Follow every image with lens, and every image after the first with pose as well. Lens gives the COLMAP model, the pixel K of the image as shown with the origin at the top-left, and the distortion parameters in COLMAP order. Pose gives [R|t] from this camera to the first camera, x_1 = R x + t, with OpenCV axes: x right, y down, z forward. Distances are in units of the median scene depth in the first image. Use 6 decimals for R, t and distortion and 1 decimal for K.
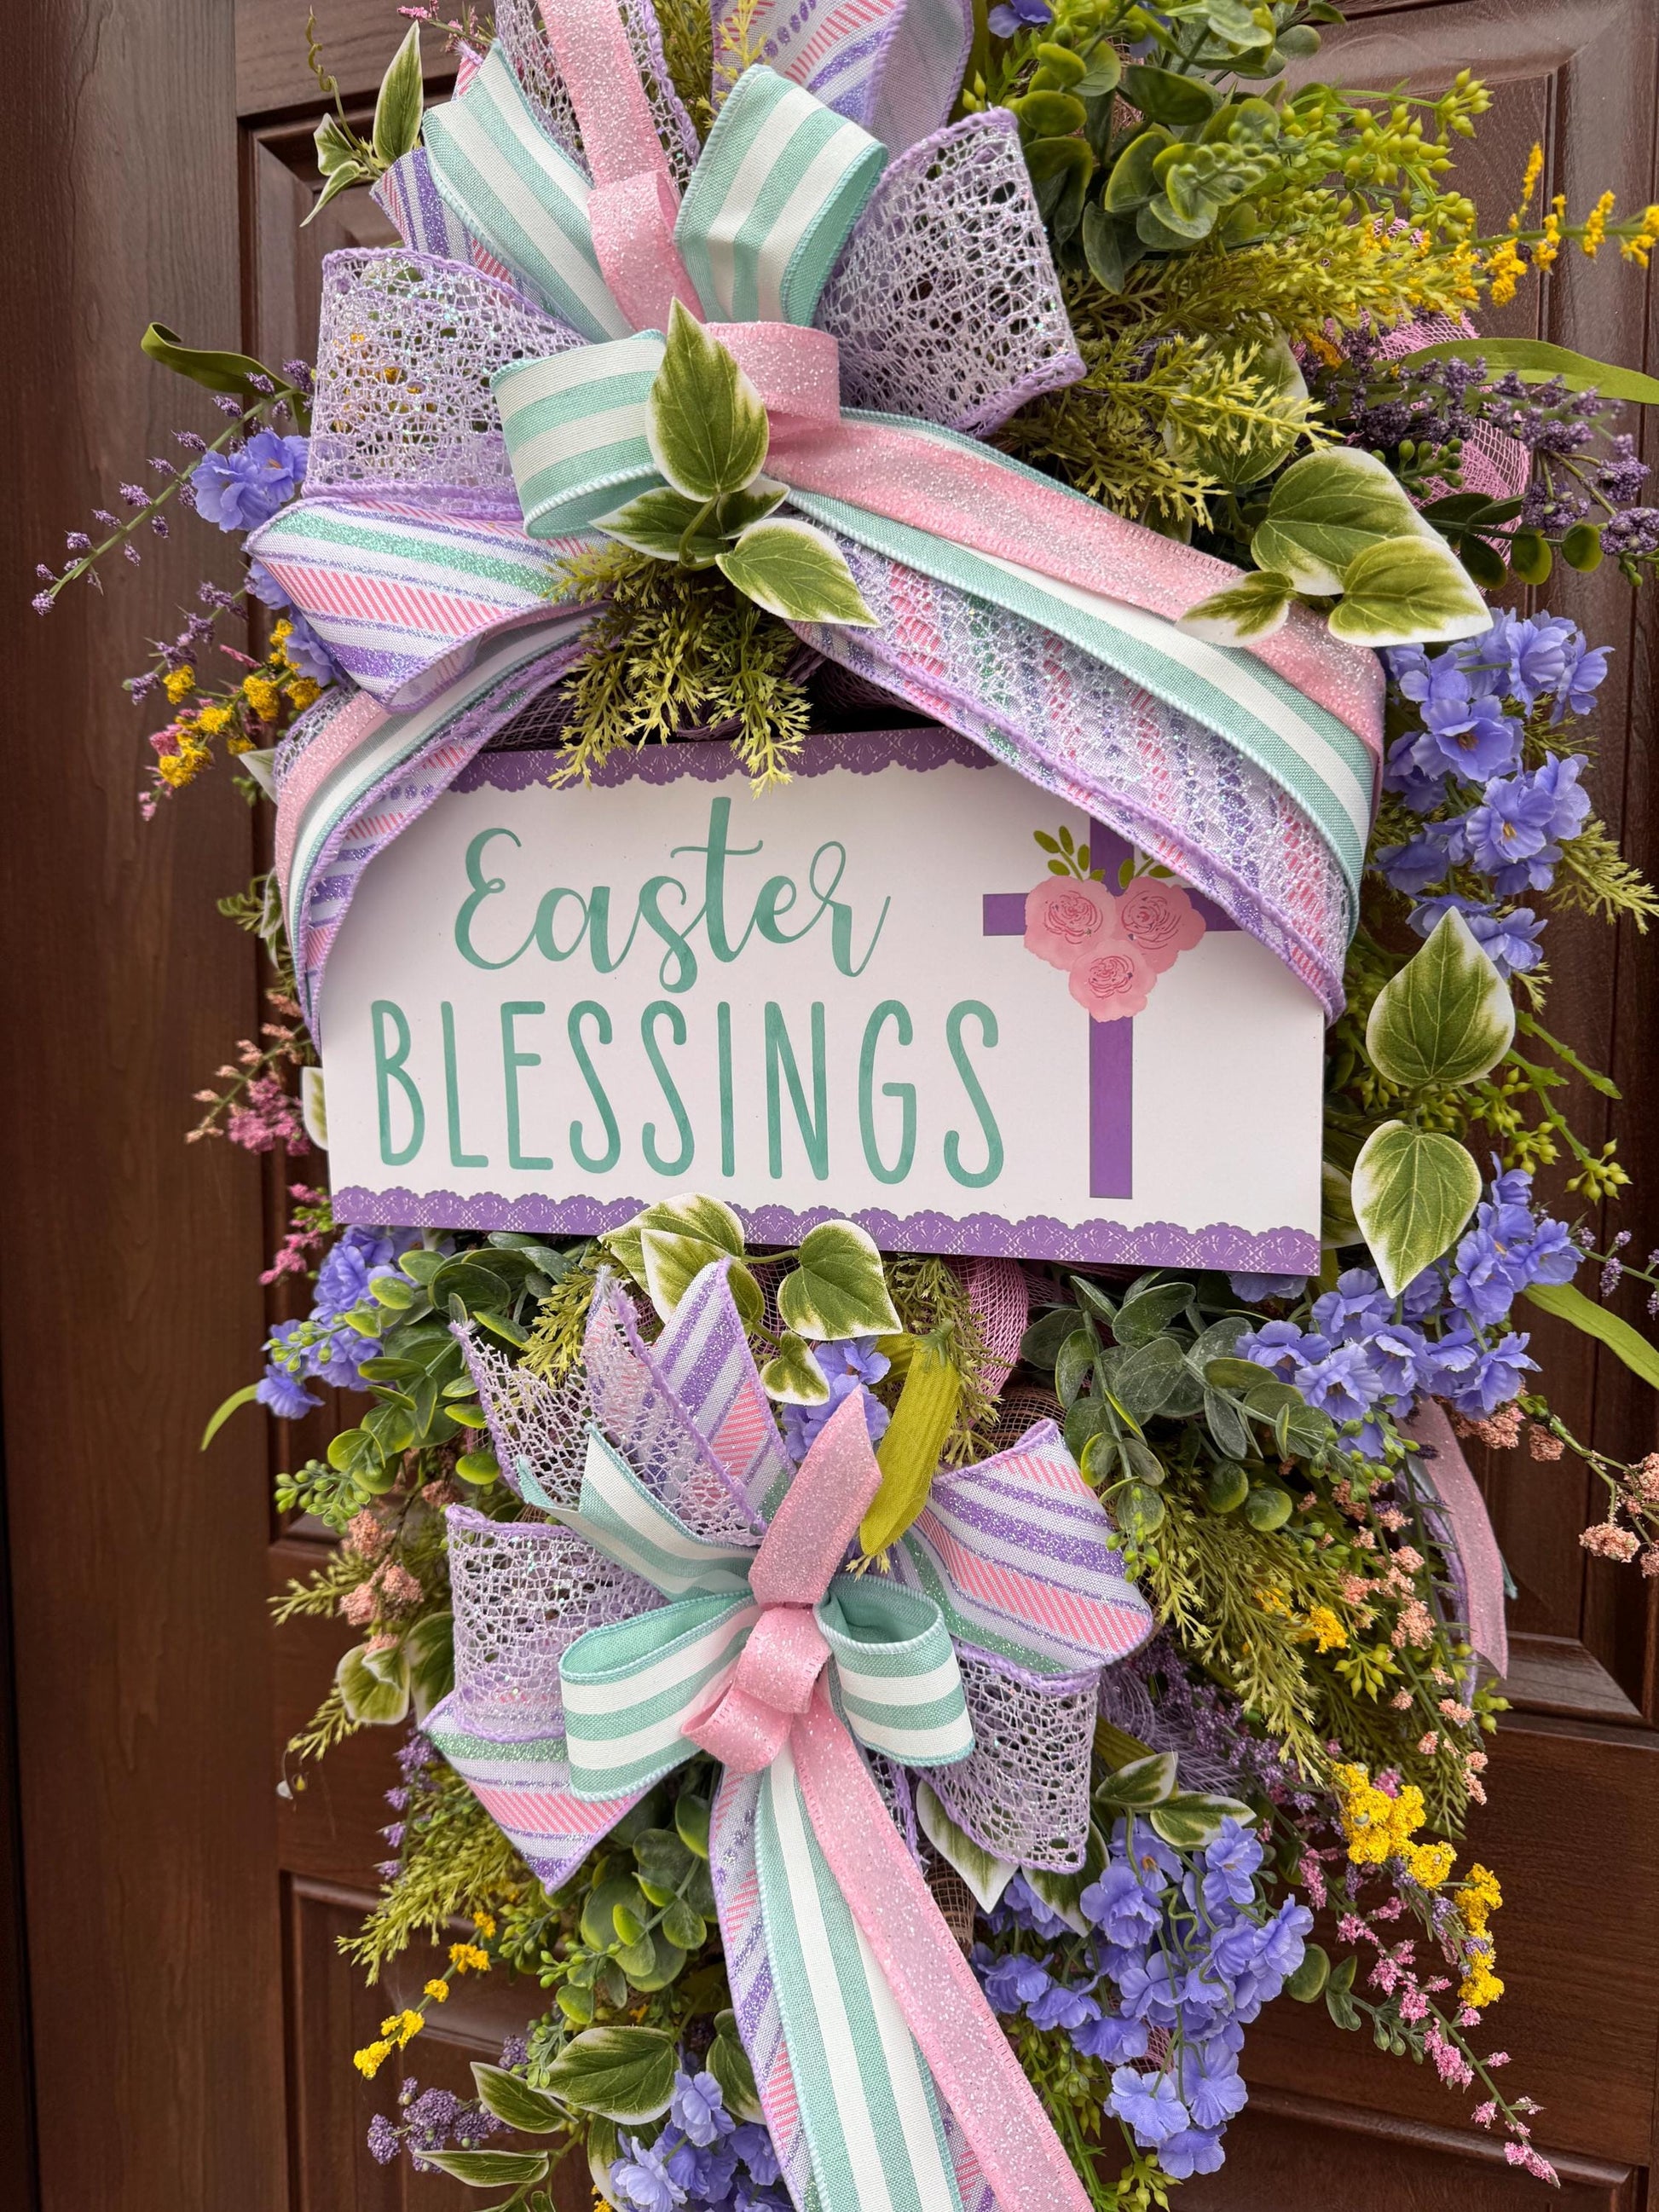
lens RADIAL K [[1575.0, 0, 826.2], [0, 1575.0, 1112.6], [0, 0, 1]] dist [0.050807, -0.069587]
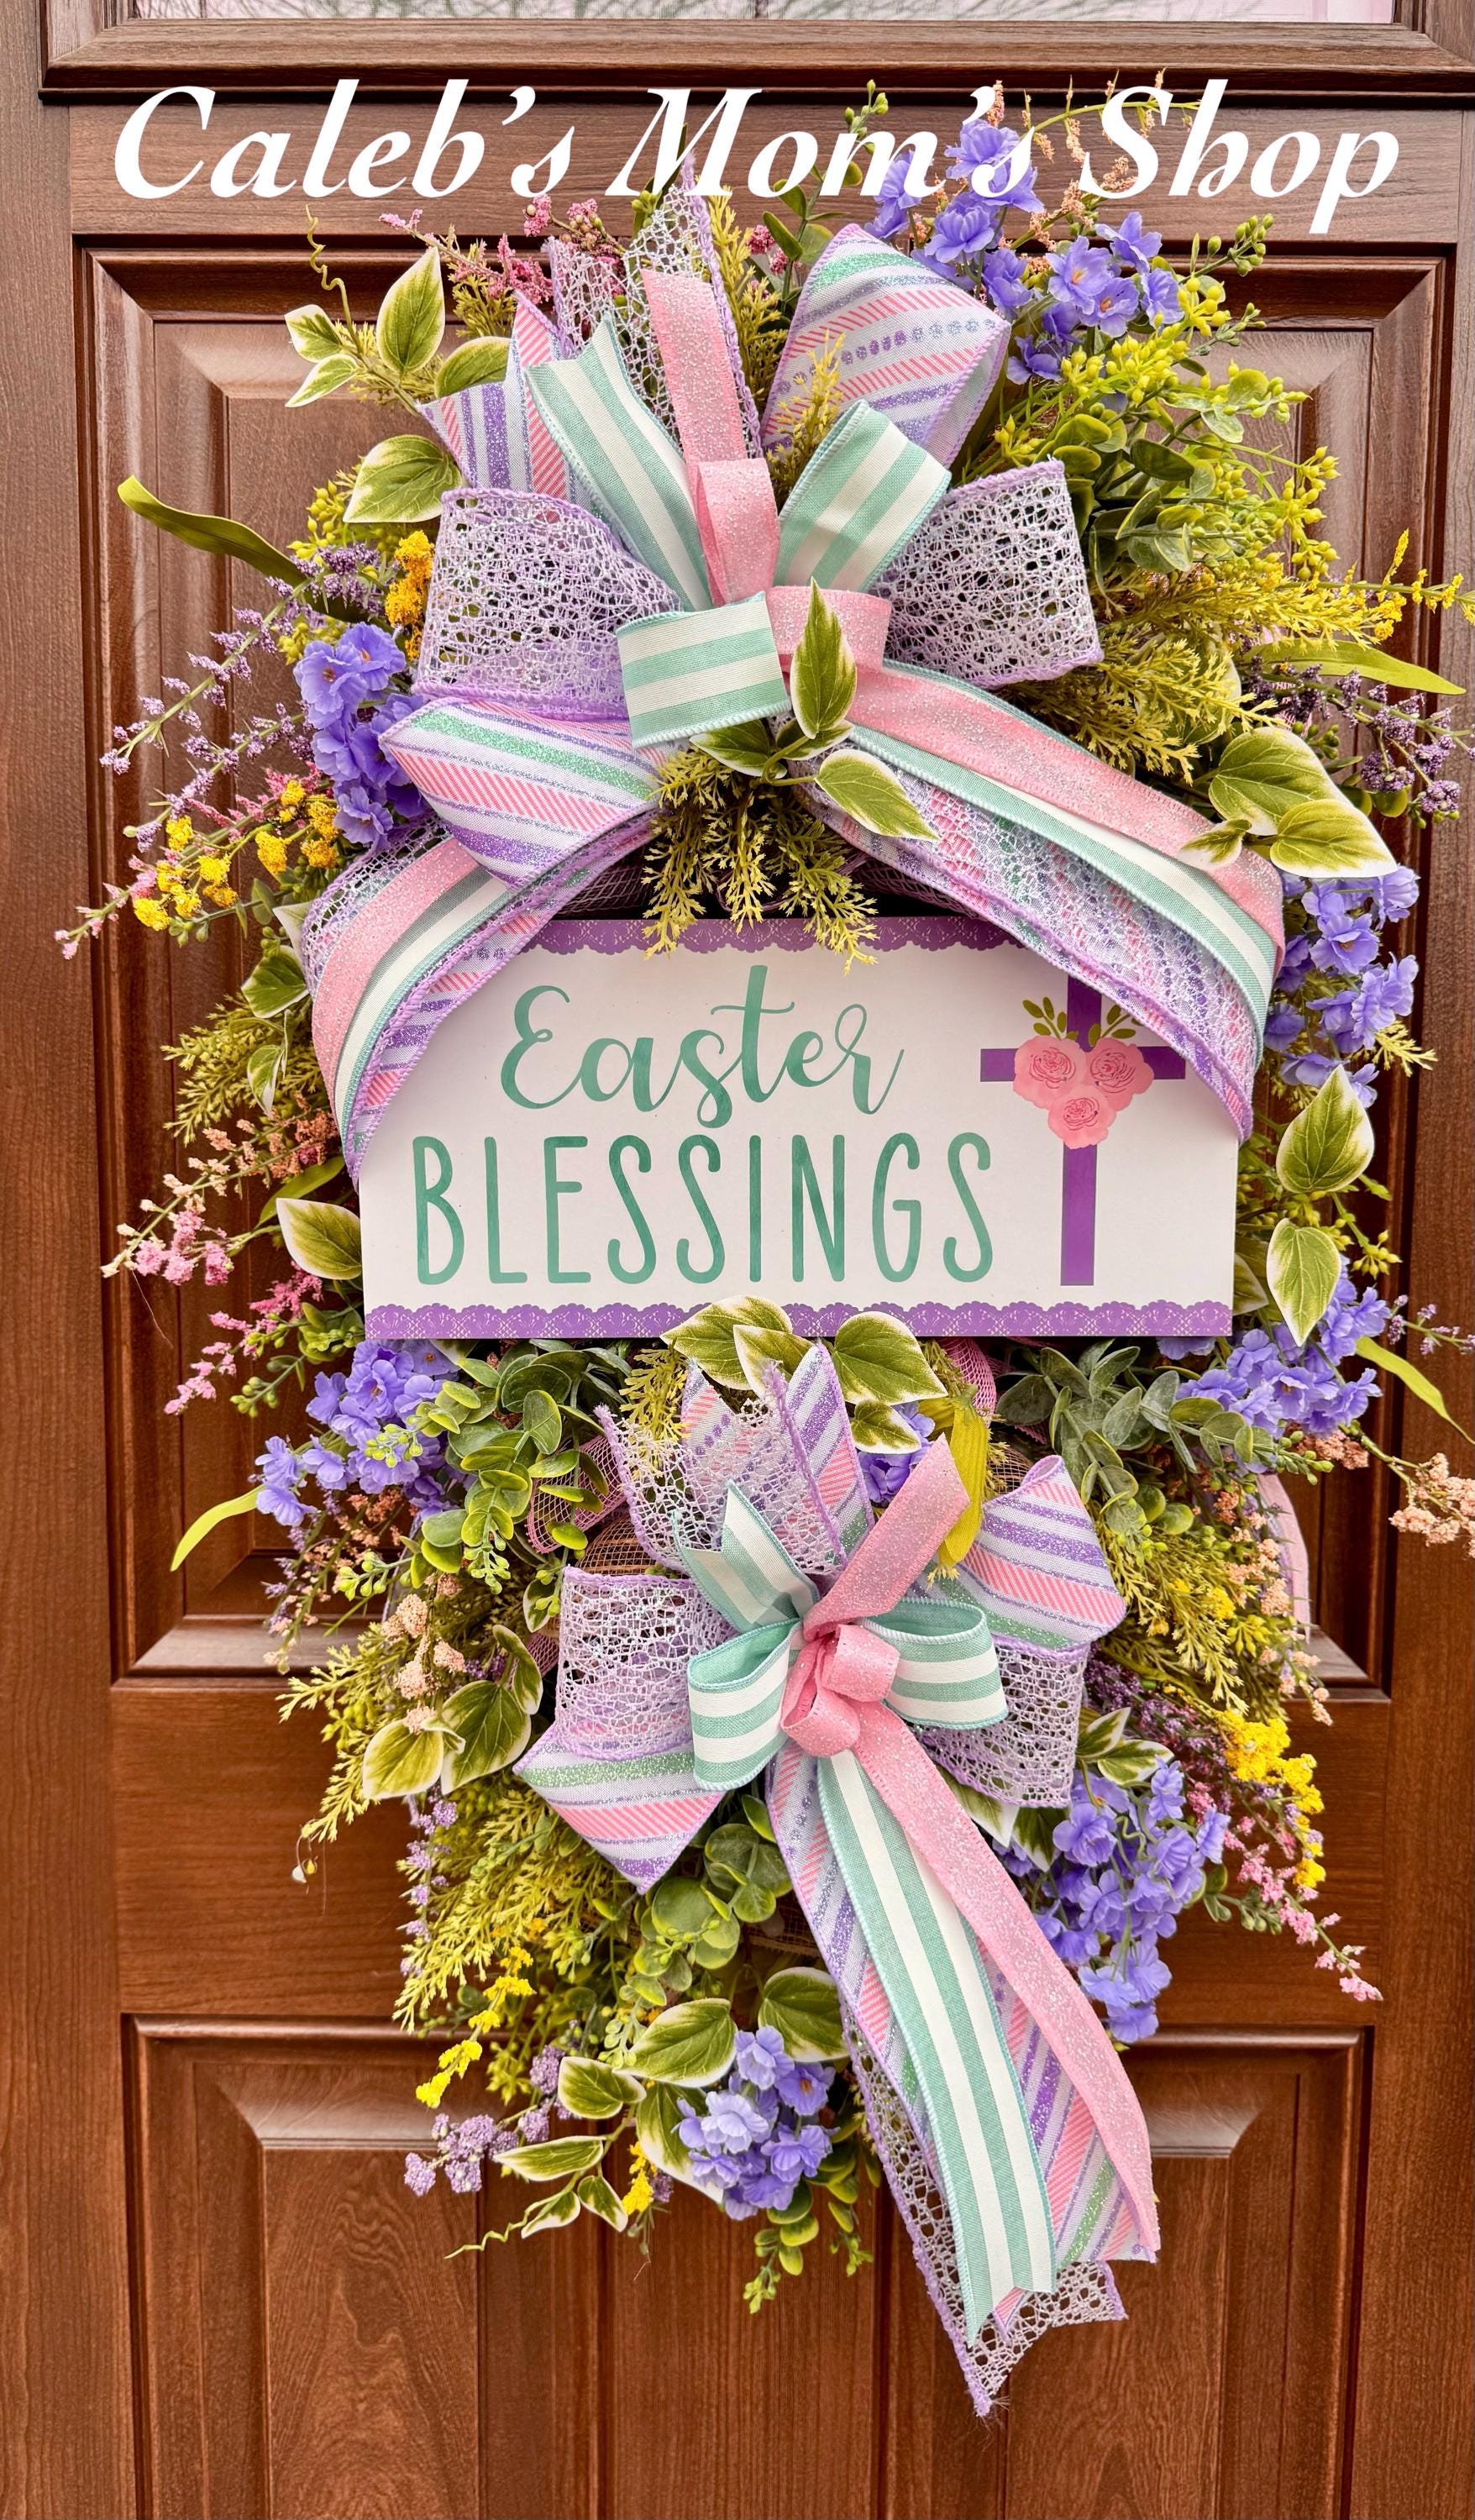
lens RADIAL K [[1800.2, 0, 711.1], [0, 1800.2, 1271.6], [0, 0, 1]] dist [0.087356, -0.120594]
pose [[0.951562, -0.032130, 0.305775, -0.542460], [0.027762, 0.999441, 0.018623, 0.007201], [-0.306202, -0.009232, 0.951922, -0.307625]]
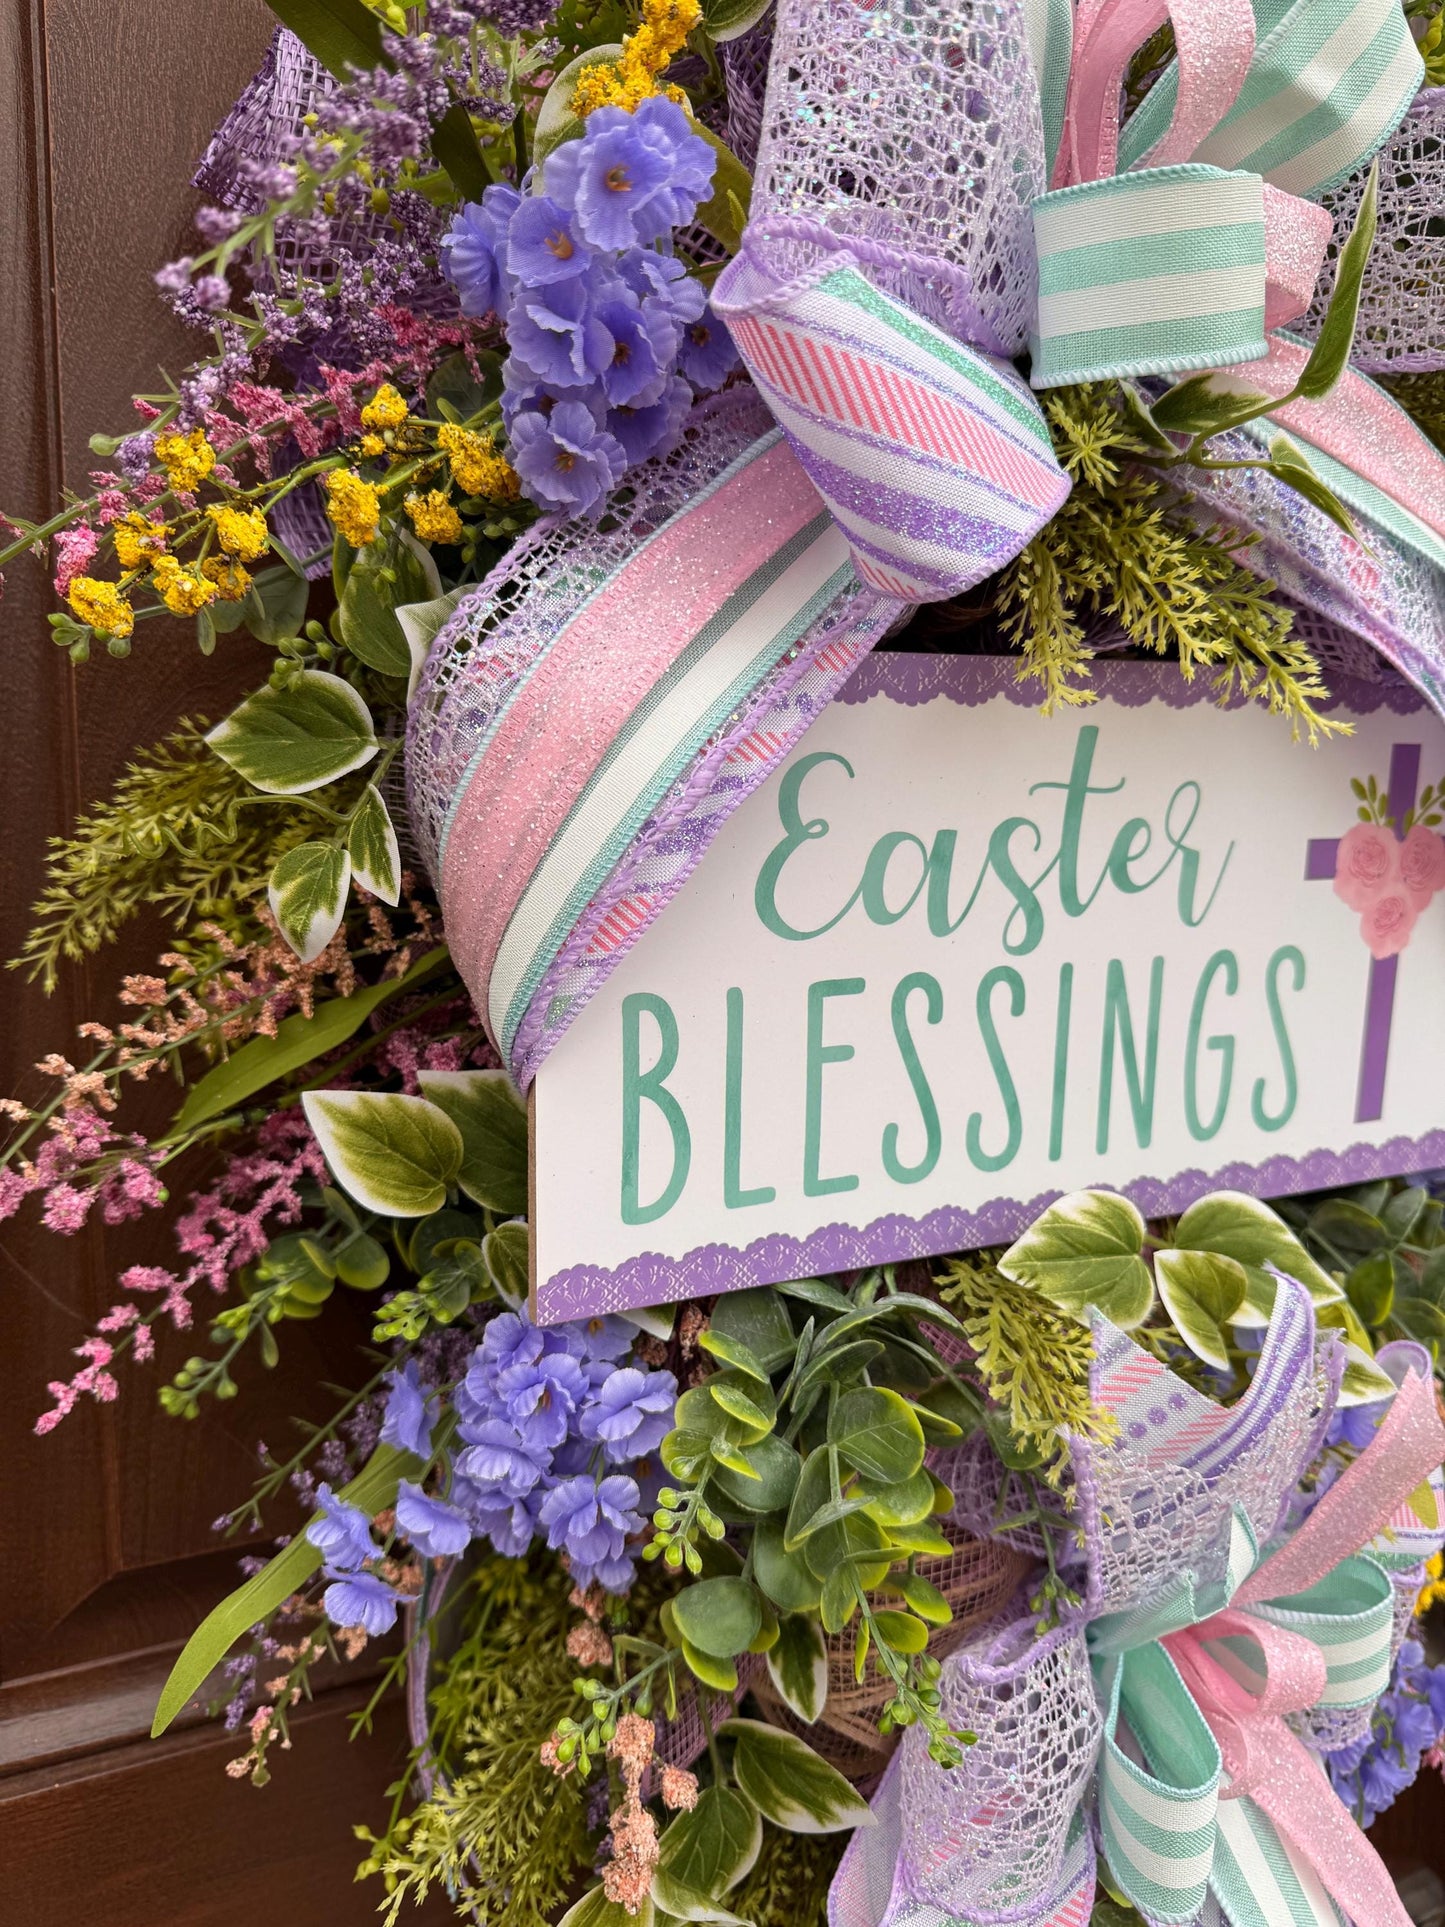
lens RADIAL K [[1405.3, 0, 729.2], [0, 1405.3, 976.6], [0, 0, 1]] dist [0.036943, -0.068454]
pose [[0.706314, -0.092855, 0.701782, -0.768878], [0.058892, 0.995631, 0.072464, -0.135190], [-0.705445, -0.009853, 0.708697, 0.611373]]
